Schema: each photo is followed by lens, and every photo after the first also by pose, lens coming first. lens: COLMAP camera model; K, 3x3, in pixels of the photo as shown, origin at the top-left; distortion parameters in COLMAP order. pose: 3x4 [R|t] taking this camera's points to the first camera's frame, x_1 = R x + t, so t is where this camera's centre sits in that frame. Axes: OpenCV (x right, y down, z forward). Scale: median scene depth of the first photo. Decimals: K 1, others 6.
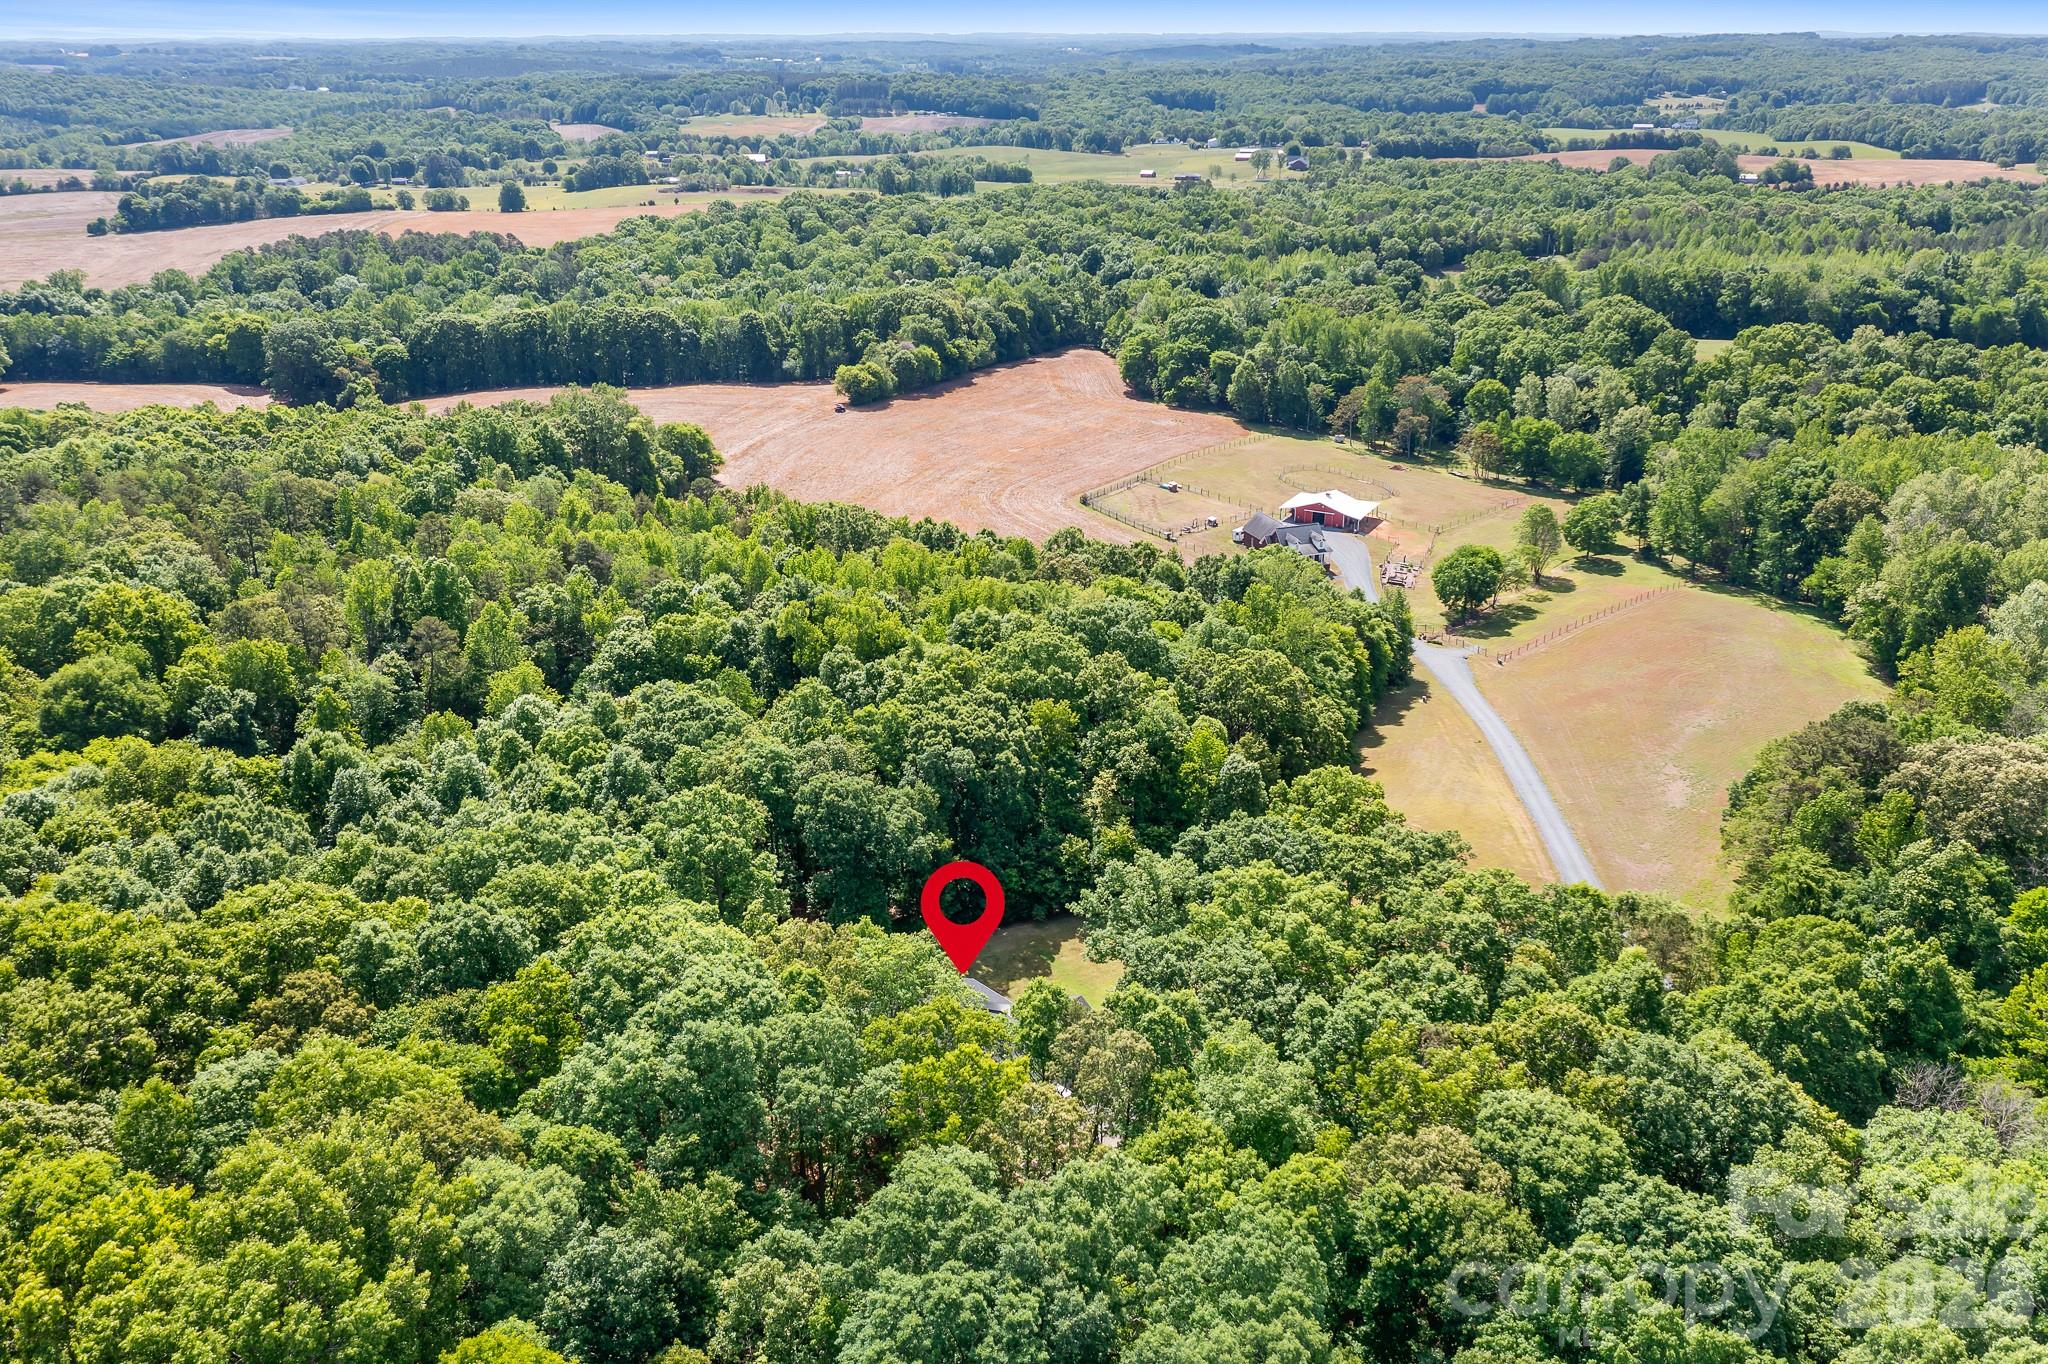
lens RADIAL K [[1620.4, 0, 1023.9], [0, 1620.4, 680.3], [0, 0, 1]] dist [-0.020095, 0.022226]
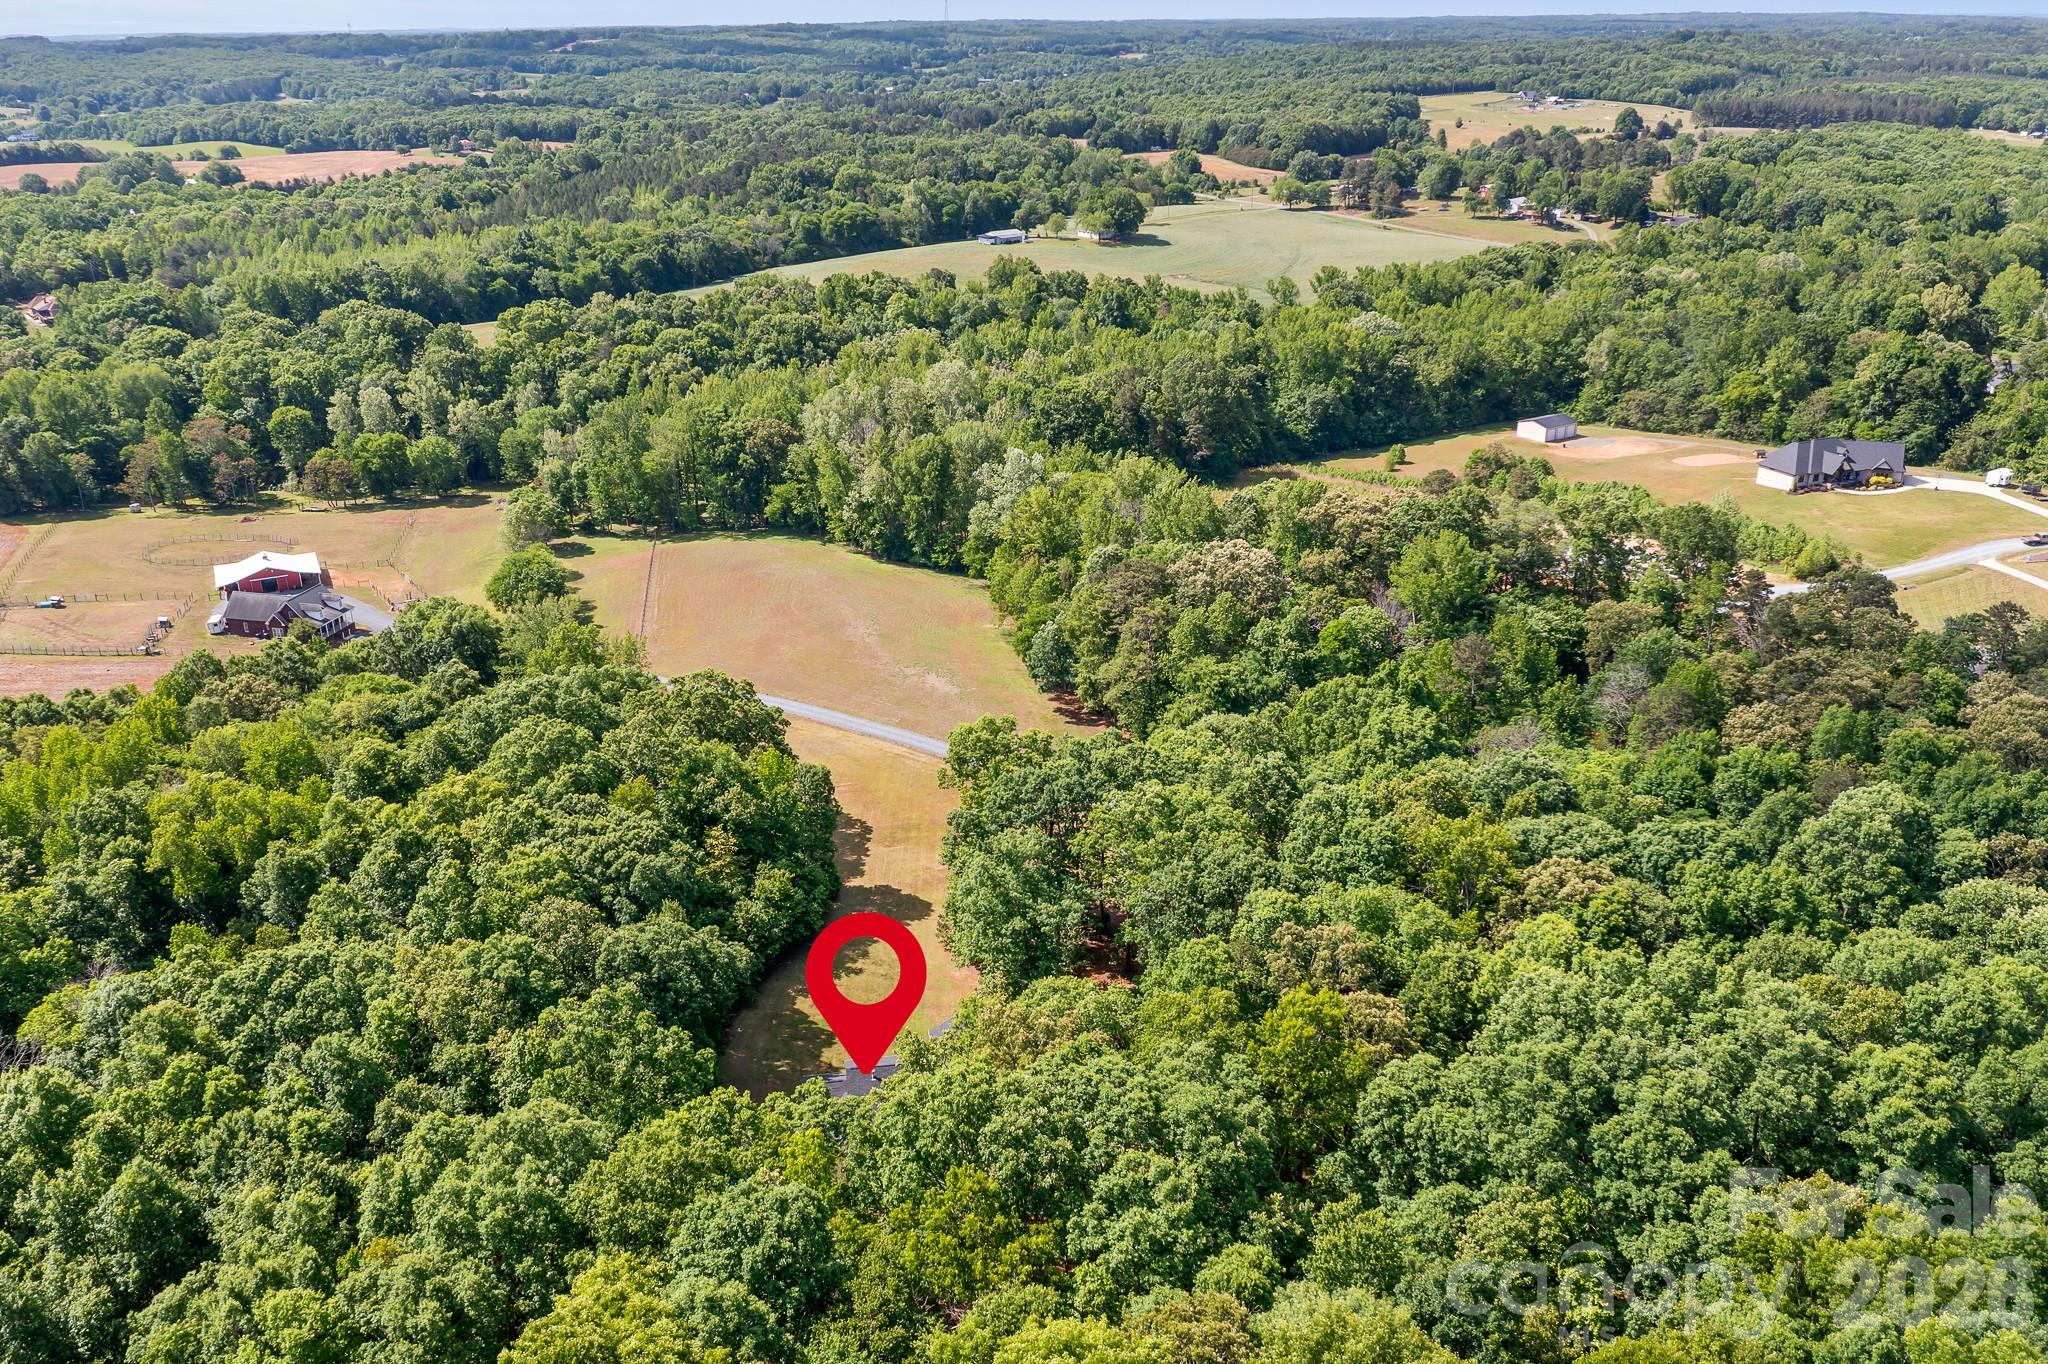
lens RADIAL K [[1620.4, 0, 1024.4], [0, 1620.4, 684.2], [0, 0, 1]] dist [-0.020095, 0.022226]
pose [[0.578059, -0.318365, 0.751327, -0.223703], [0.317274, 0.935991, 0.152508, -0.046173], [-0.751788, 0.150218, 0.642066, 0.115272]]
